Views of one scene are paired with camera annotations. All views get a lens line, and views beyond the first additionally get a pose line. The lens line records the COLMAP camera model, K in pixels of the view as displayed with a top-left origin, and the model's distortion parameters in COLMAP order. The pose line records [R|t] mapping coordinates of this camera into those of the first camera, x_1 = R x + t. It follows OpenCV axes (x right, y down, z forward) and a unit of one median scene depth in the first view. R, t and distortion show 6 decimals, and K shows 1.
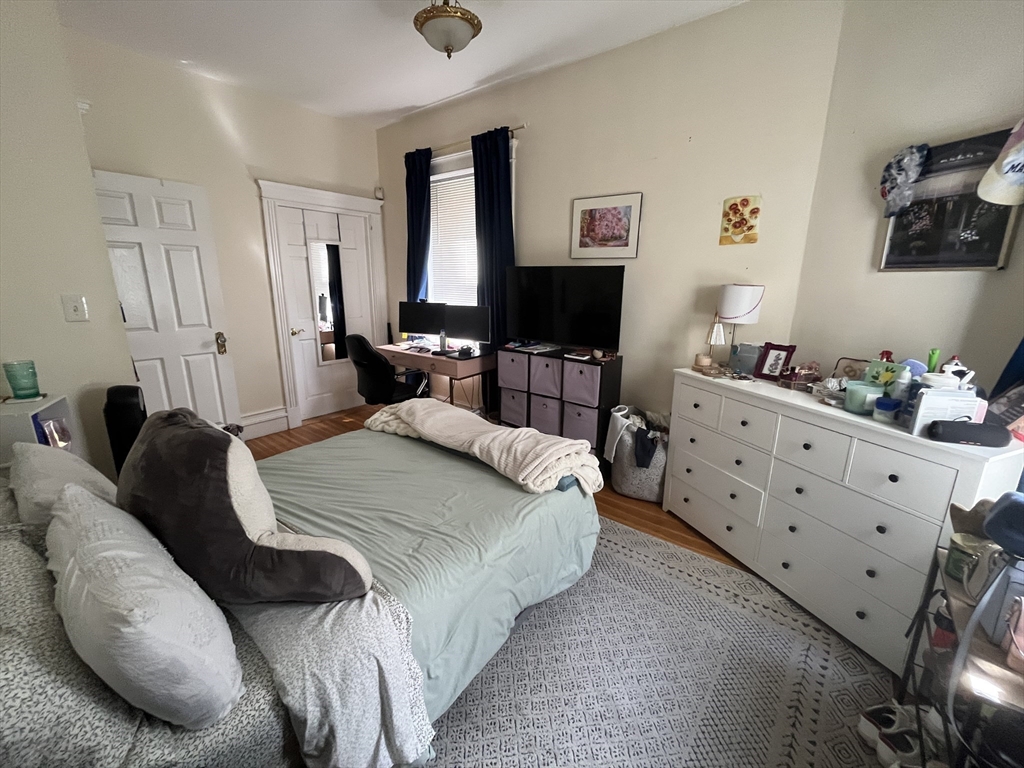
lens RADIAL K [[414.7, 0, 511.3], [0, 414.7, 382.2], [0, 0, 1]] dist [-0.001538, 0.000321]
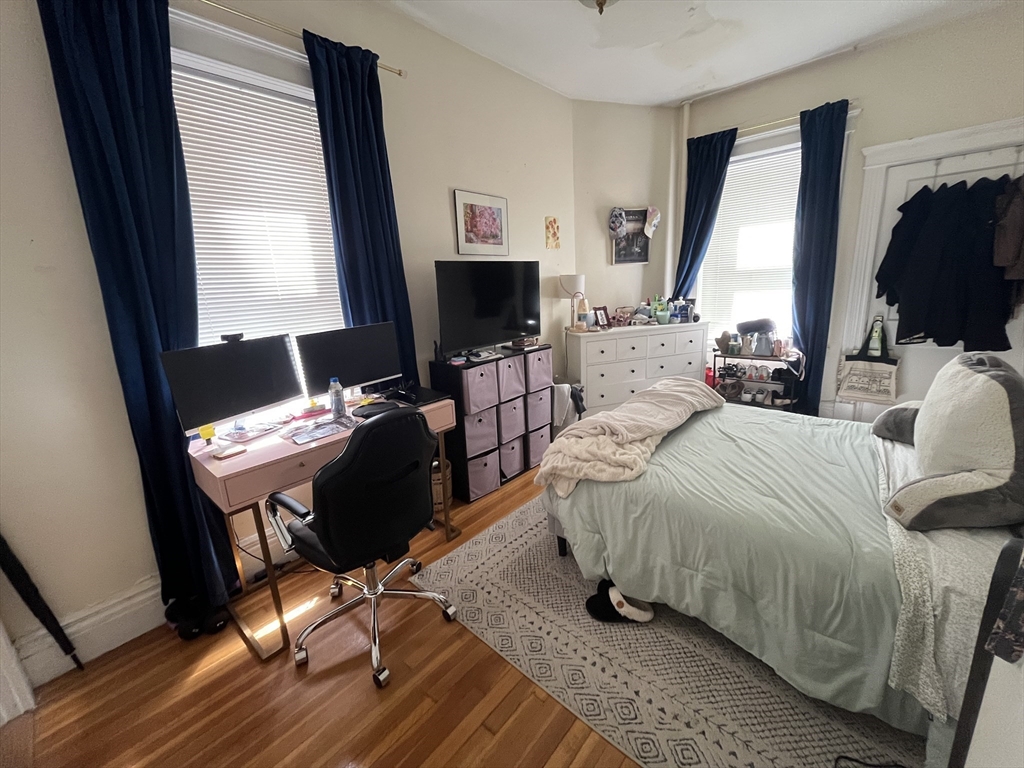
lens RADIAL K [[414.7, 0, 511.3], [0, 414.7, 382.2], [0, 0, 1]] dist [-0.001538, 0.000321]
pose [[0.063275, -0.252853, 0.965433, -0.856550], [0.290758, 0.930077, 0.224537, -0.222957], [-0.954702, 0.266500, 0.132370, 0.905708]]
